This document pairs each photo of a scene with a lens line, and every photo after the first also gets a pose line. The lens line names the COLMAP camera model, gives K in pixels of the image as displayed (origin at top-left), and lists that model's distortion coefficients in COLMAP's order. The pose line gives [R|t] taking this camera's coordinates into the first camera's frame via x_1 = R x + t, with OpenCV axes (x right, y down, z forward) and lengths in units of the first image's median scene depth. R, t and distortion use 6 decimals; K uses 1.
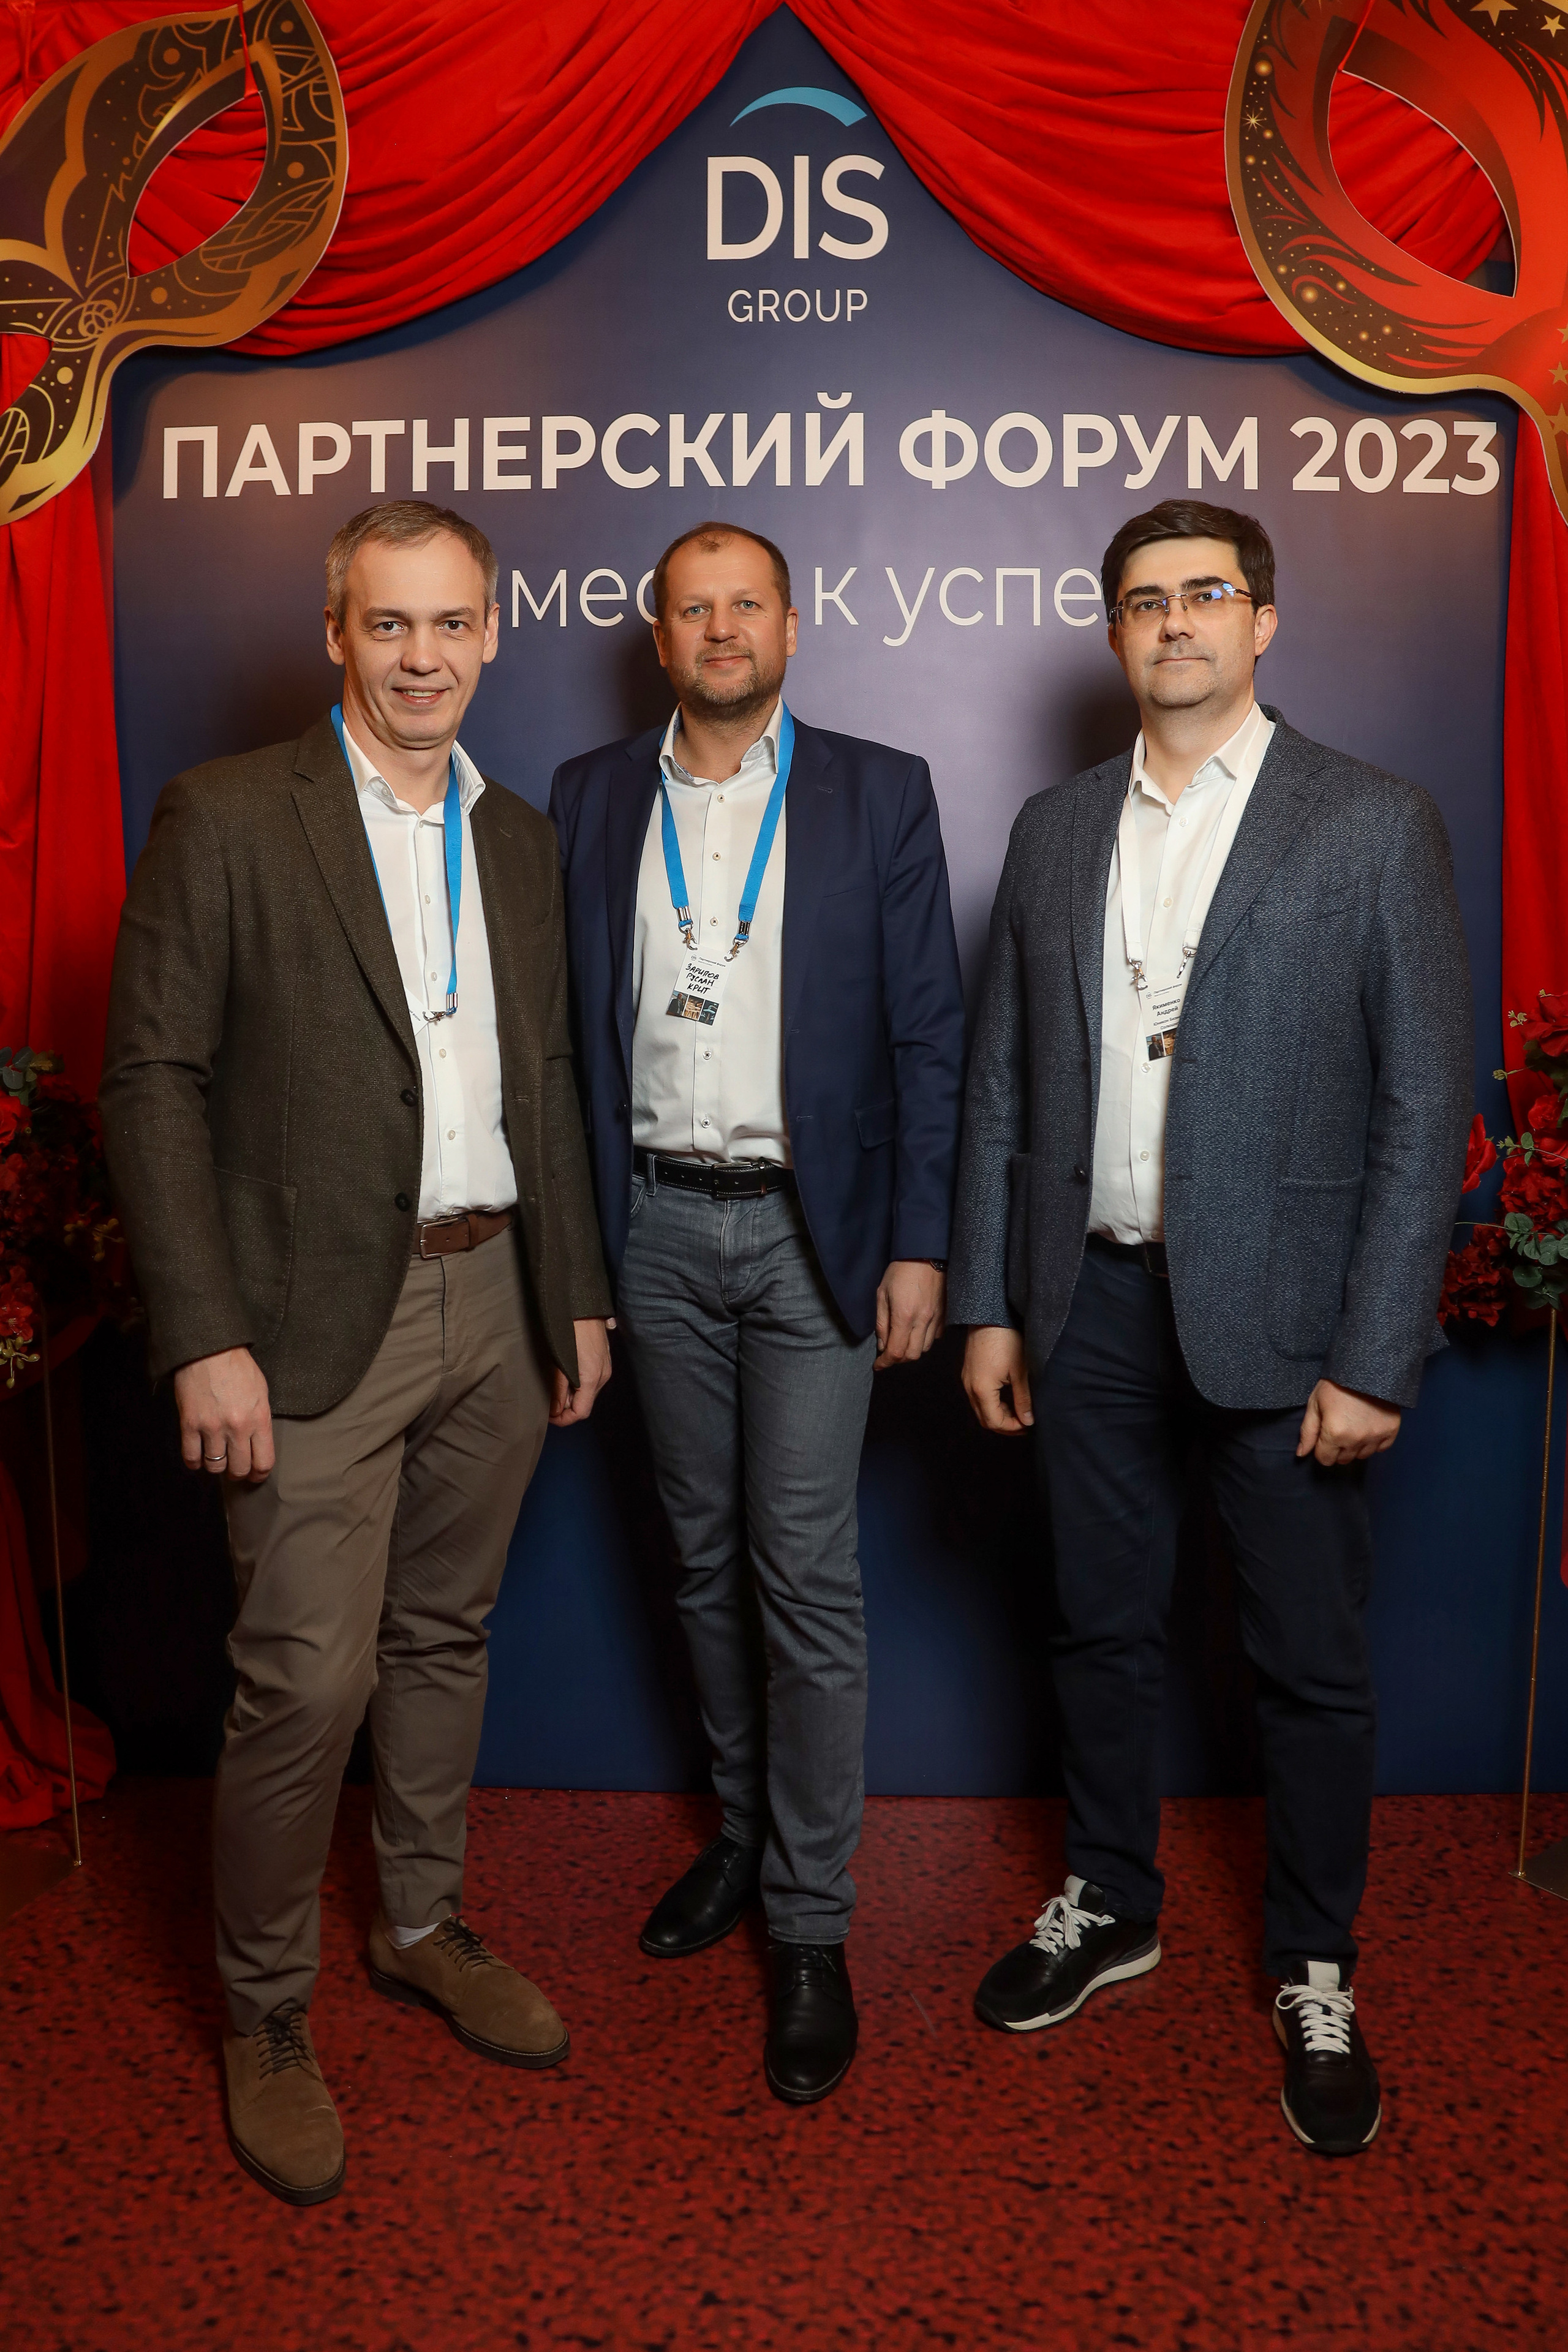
lens RADIAL K [[1868.1, 0, 770.9], [0, 1868.1, 1021.3], [0, 0, 1]] dist [-0.112977, 0.067262]
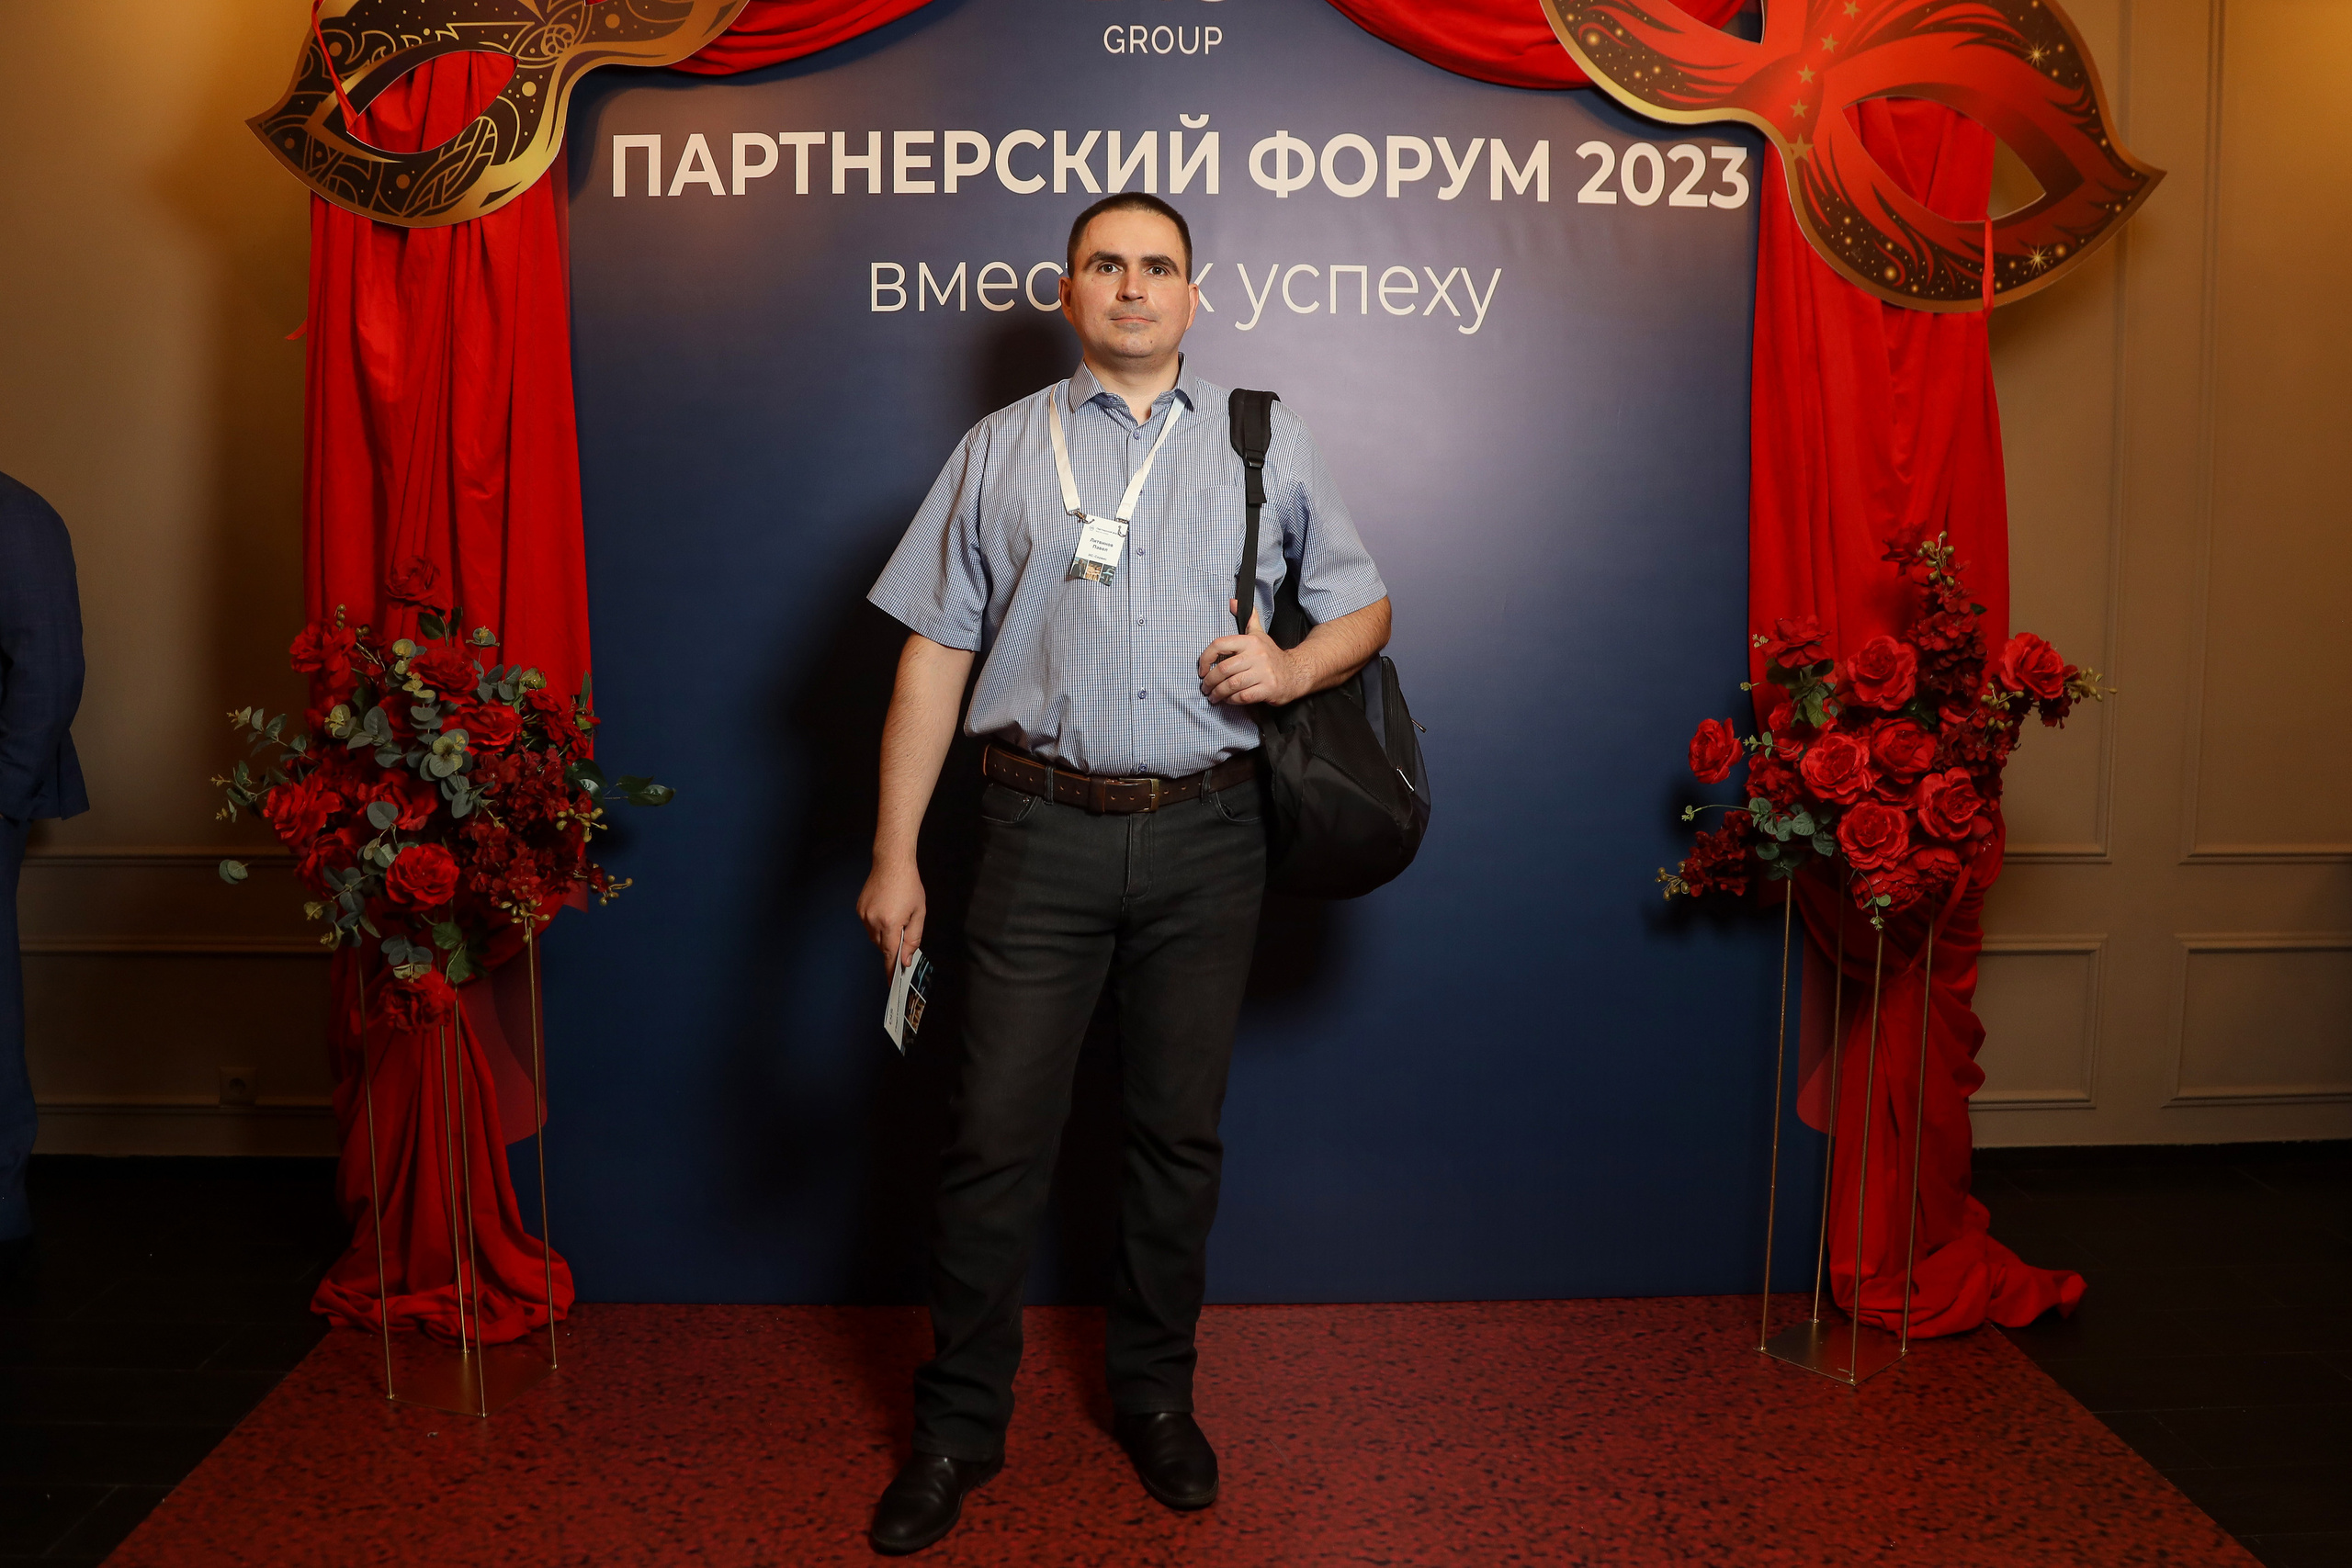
lens RADIAL K [[1808.5, 0, 1165.3], [0, 1808.5, 745.8], [0, 0, 1]] dist [-0.107208, 0.062701]
pose [[0.998349, -0.002972, 0.057360, -0.051923], [0.001562, 0.999695, 0.024627, 0.035410], [-0.057416, -0.024497, 0.998050, -0.152131]]
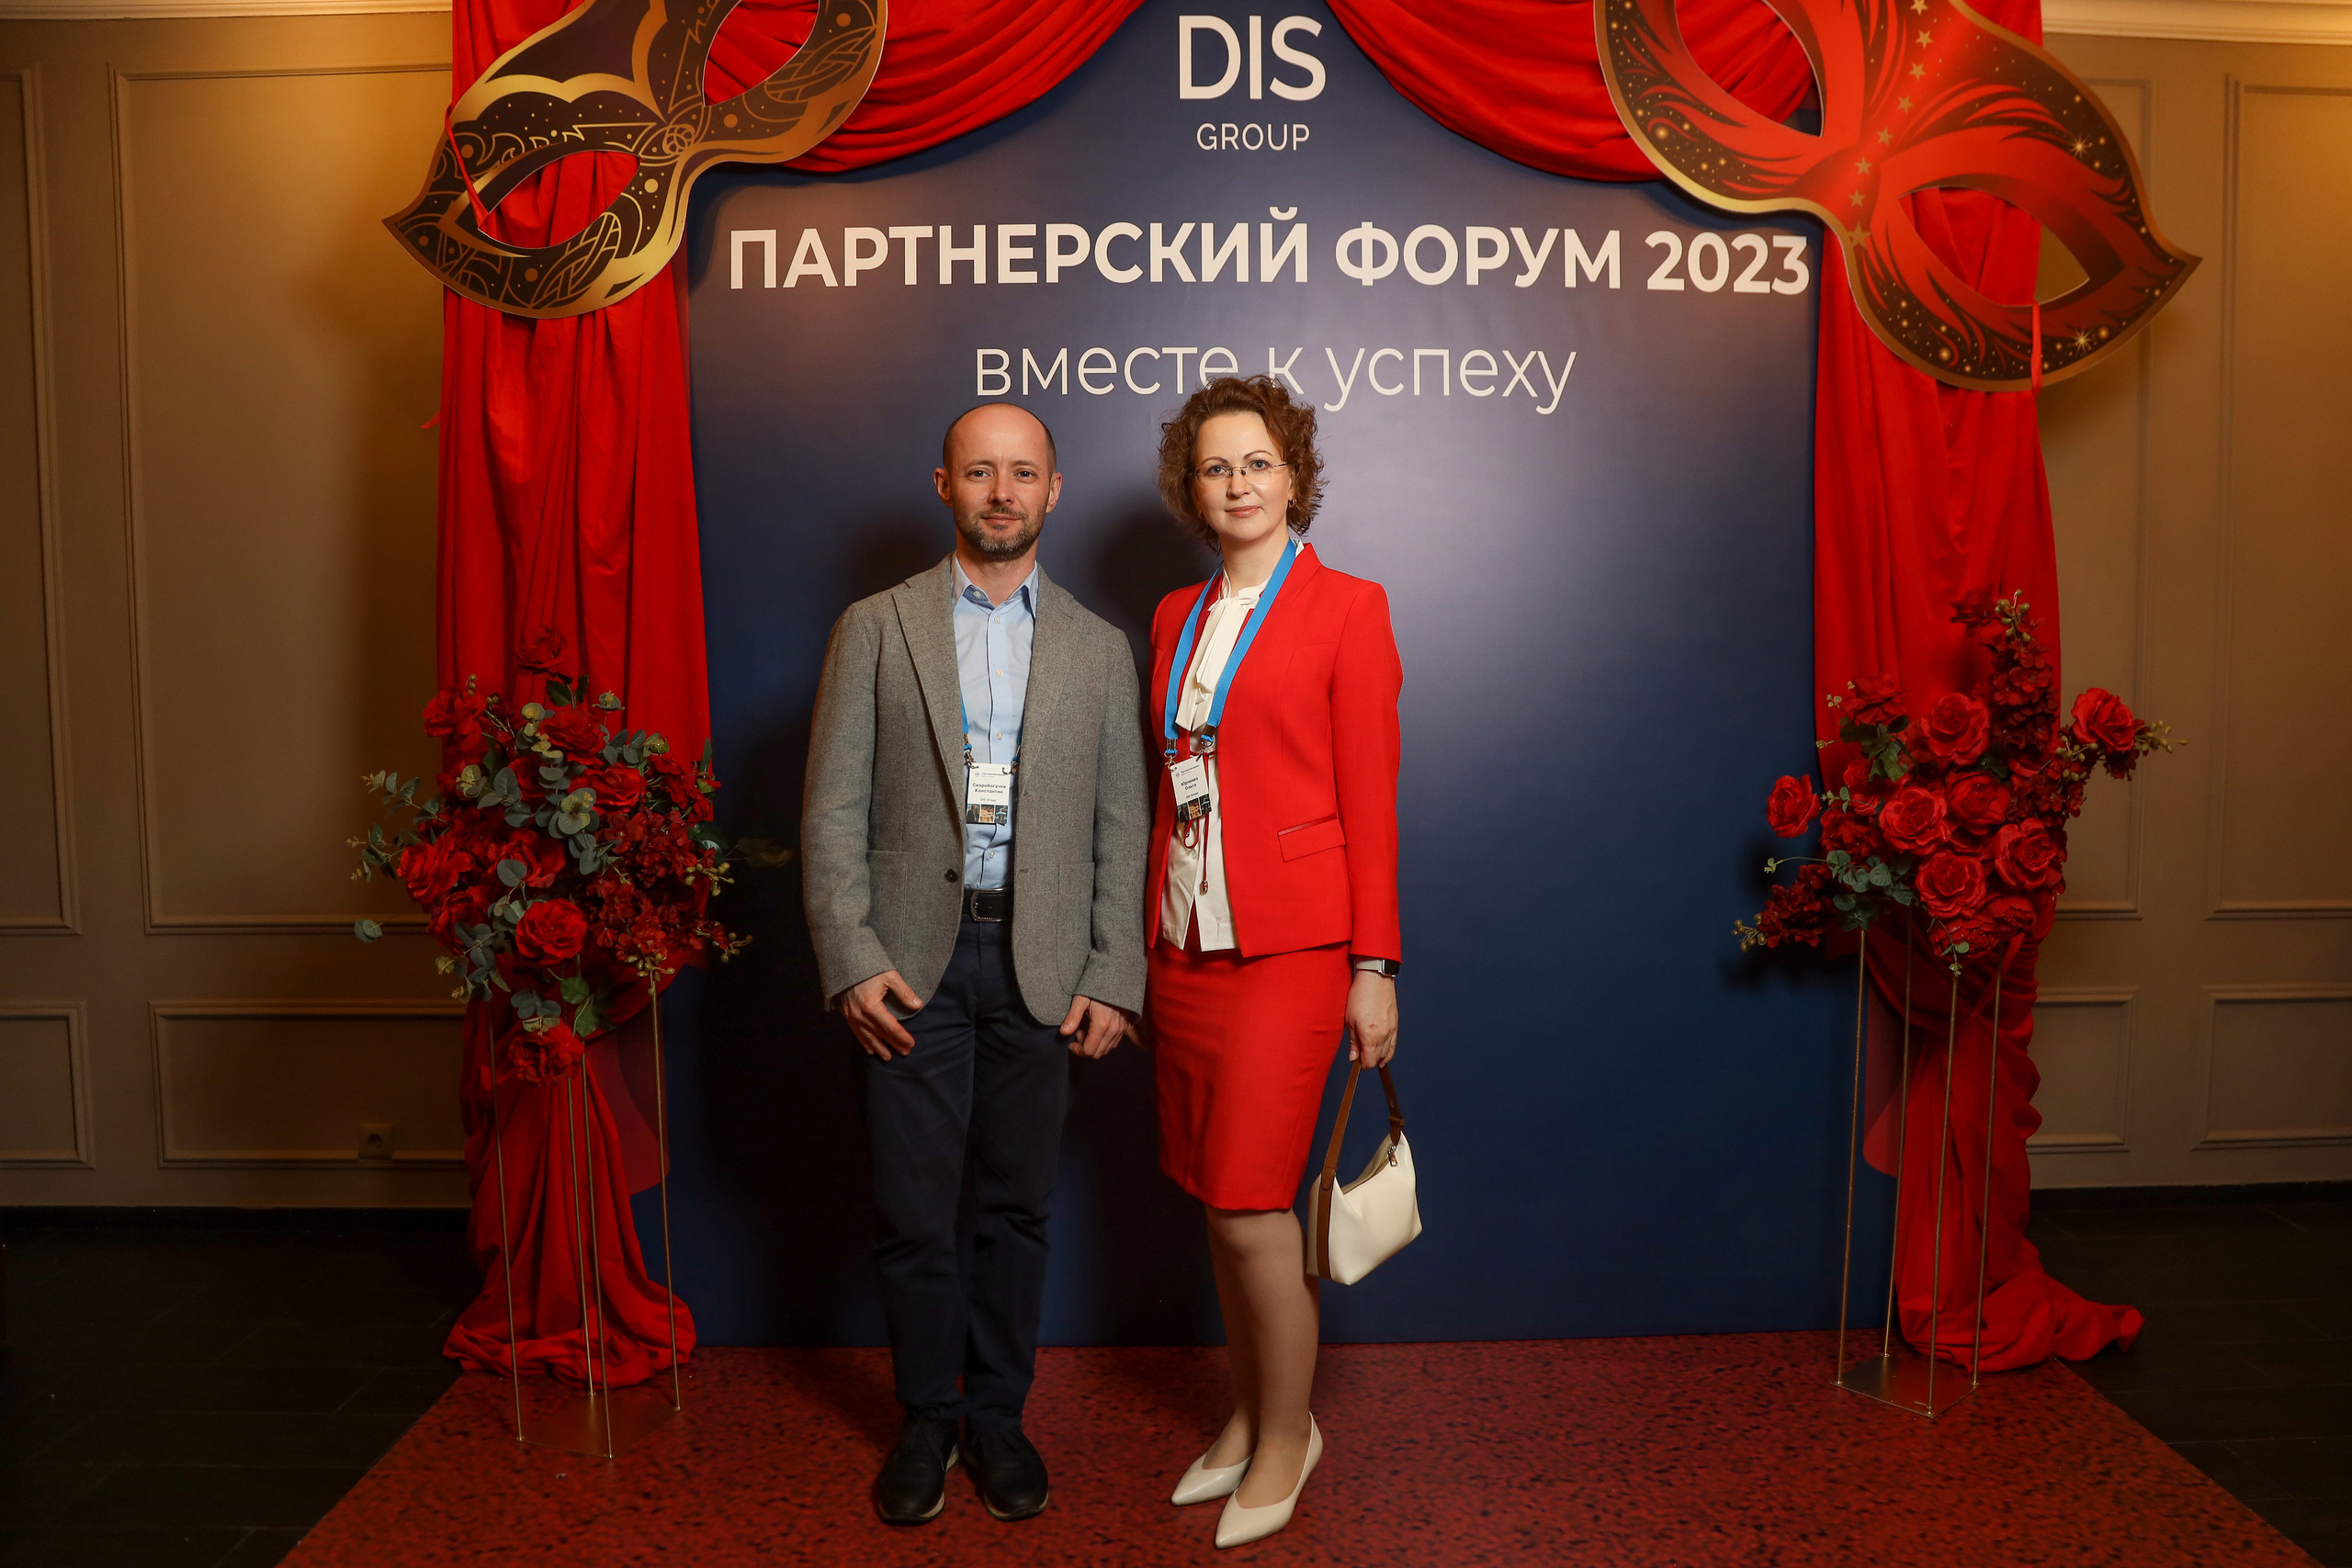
lens RADIAL K [[1622.8, 0, 1200.4], [0, 1622.8, 812.3], [0, 0, 1]] dist [-0.125017, 0.091914]
pose [[0.998572, -0.008893, 0.052684, -0.083555], [0.008461, 0.999929, 0.008401, 0.058128], [-0.052755, -0.007943, 0.998576, -0.073967]]
